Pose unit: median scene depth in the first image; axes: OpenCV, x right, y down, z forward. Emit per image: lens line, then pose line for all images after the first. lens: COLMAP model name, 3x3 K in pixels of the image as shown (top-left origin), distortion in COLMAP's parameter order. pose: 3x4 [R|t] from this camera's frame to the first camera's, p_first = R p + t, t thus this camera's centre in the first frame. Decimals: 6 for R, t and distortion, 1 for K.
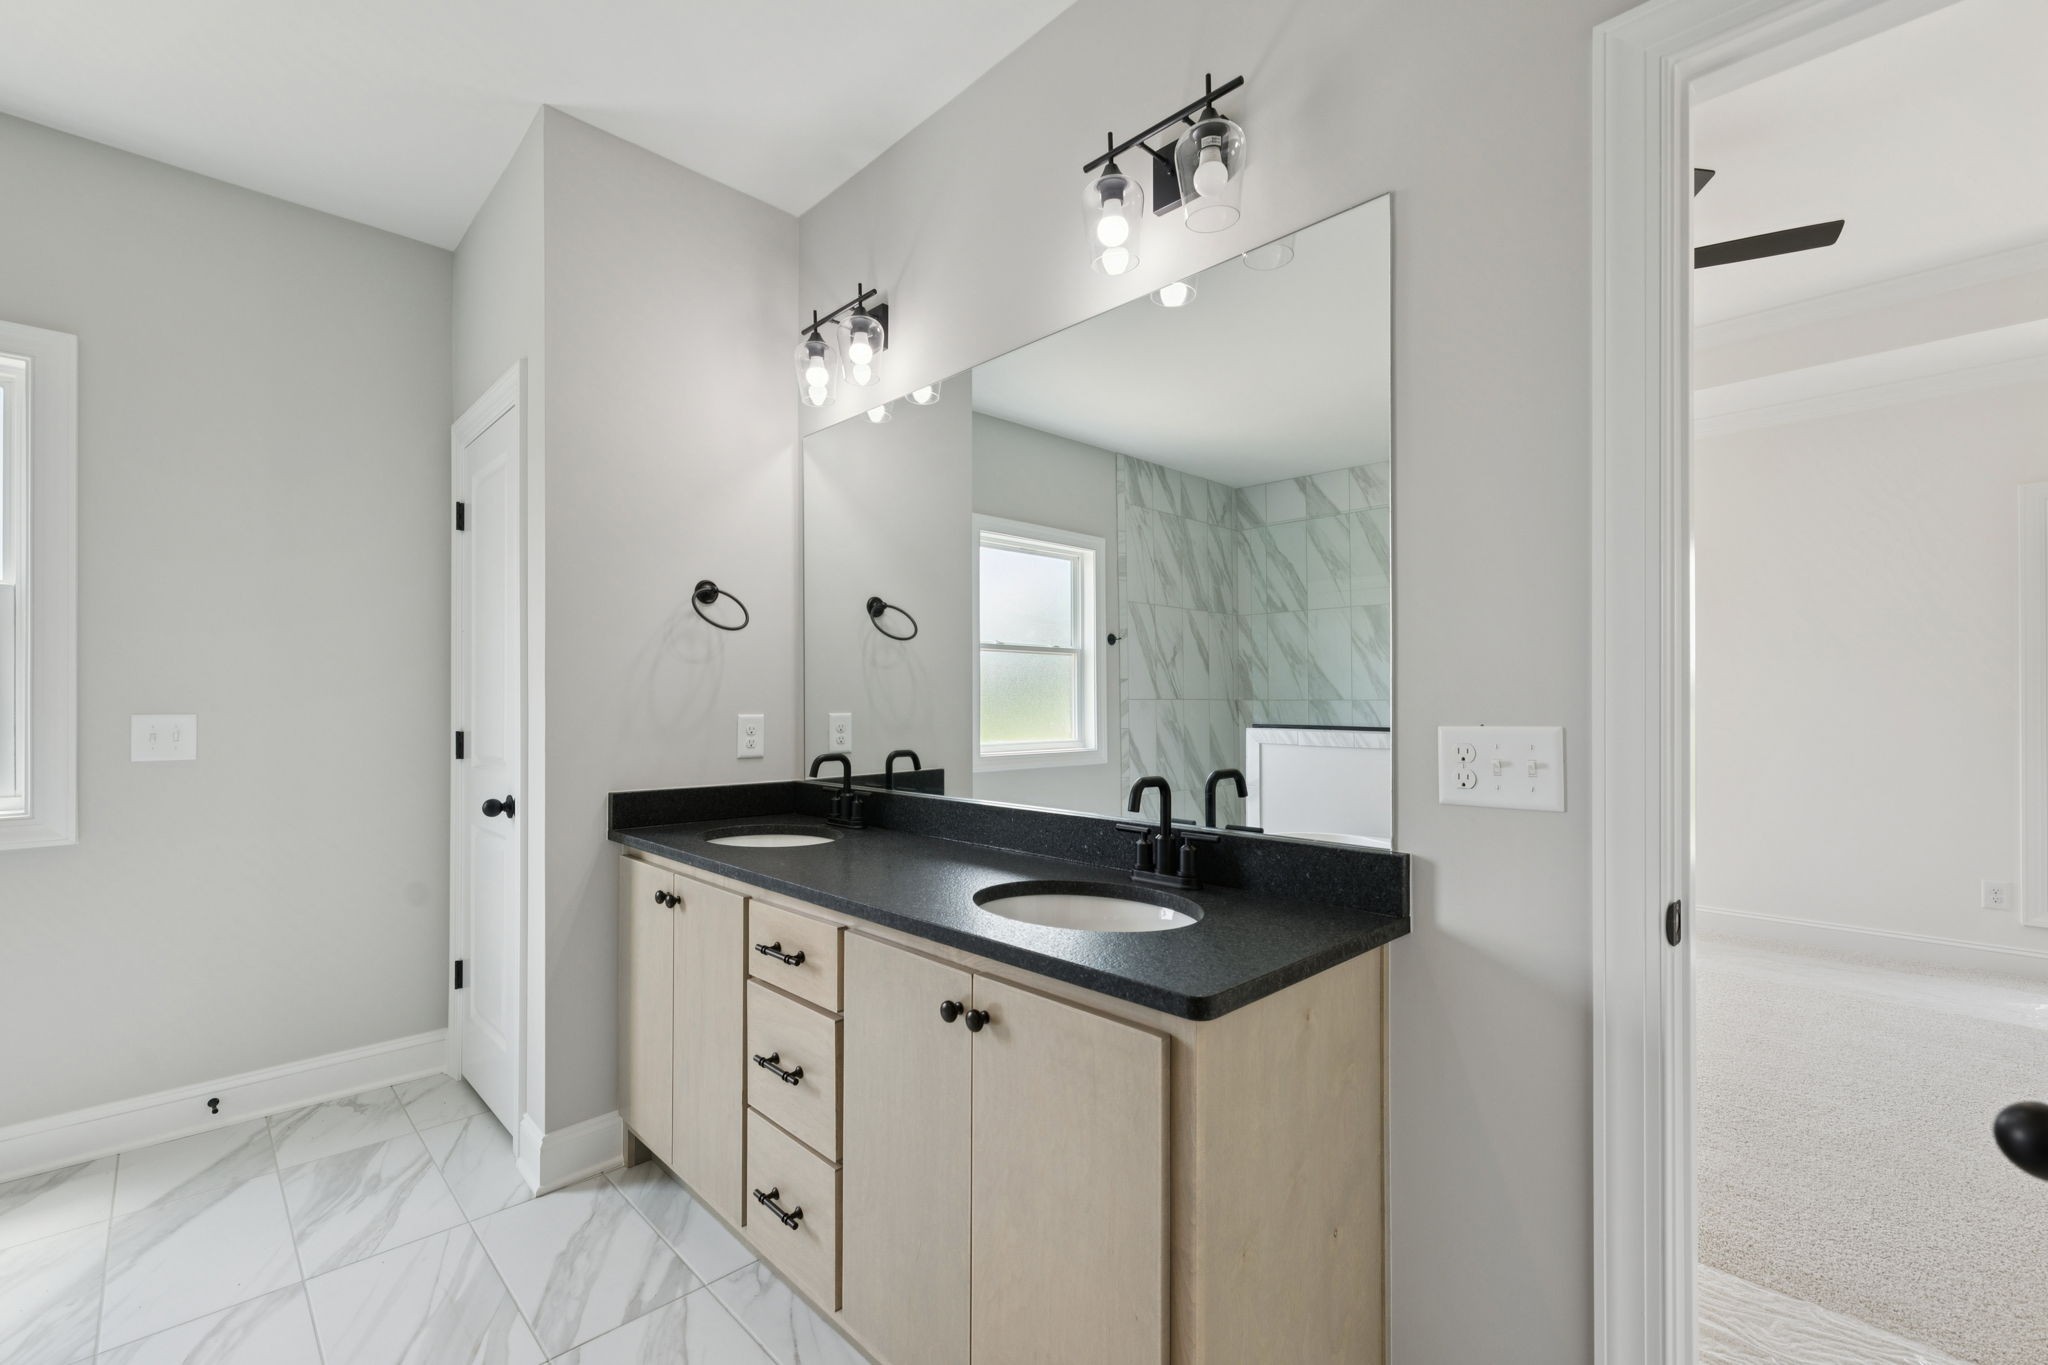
lens RADIAL K [[875.1, 0, 1020.2], [0, 875.1, 708.2], [0, 0, 1]] dist [-0.000071, 0.000382]
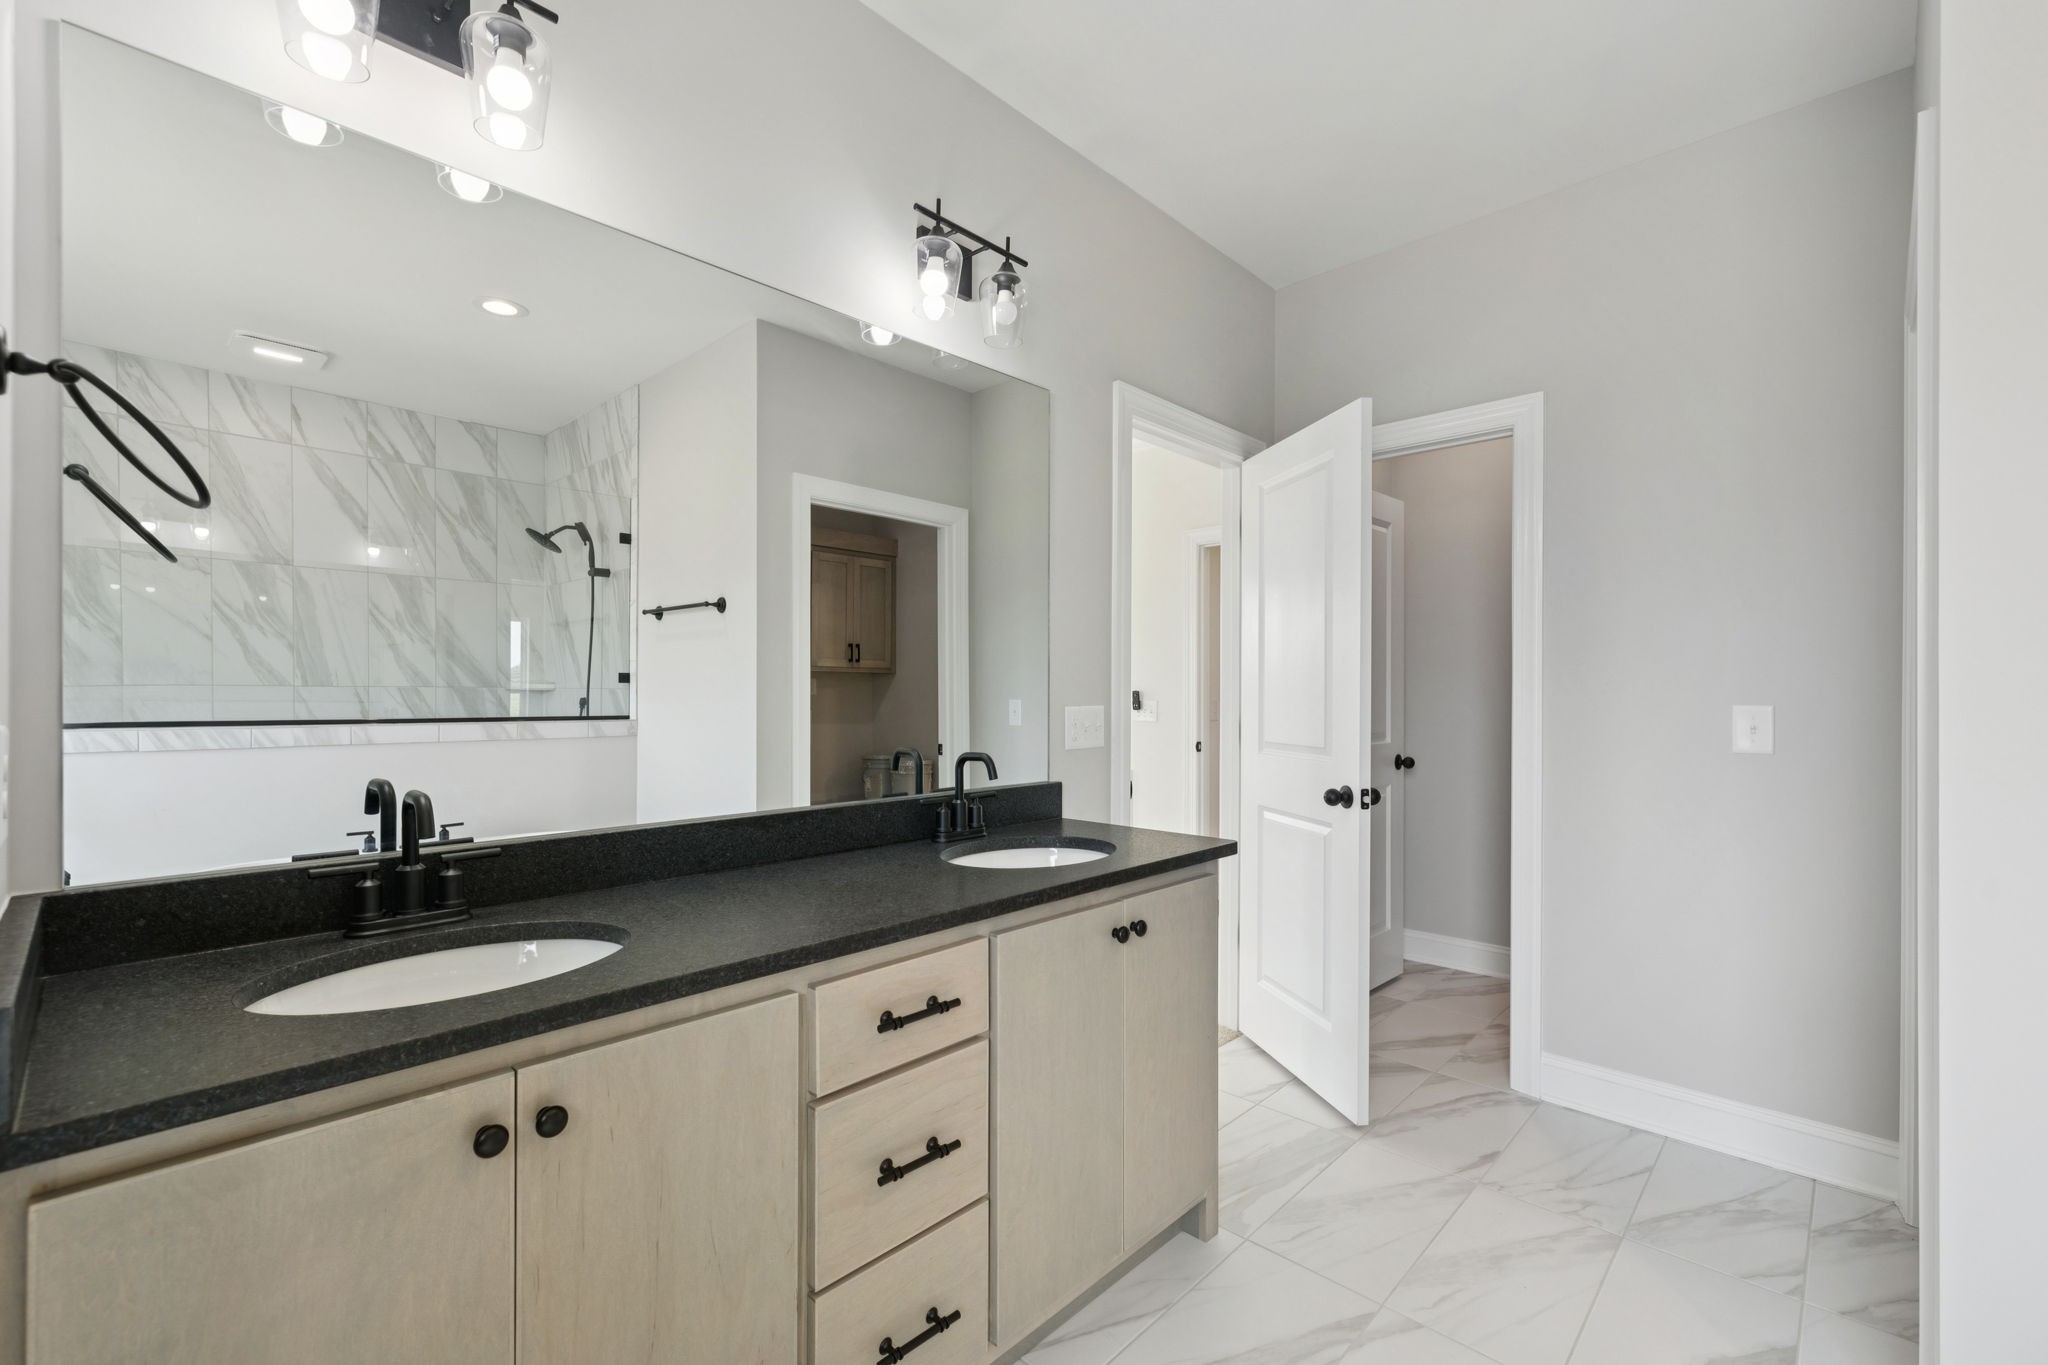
lens RADIAL K [[875.1, 0, 1020.2], [0, 875.1, 708.2], [0, 0, 1]] dist [-0.000071, 0.000382]
pose [[-0.035542, -0.015998, 0.999240, -0.595222], [0.000009, 0.999872, 0.016008, -0.002552], [-0.999368, 0.000578, -0.035538, 0.528524]]
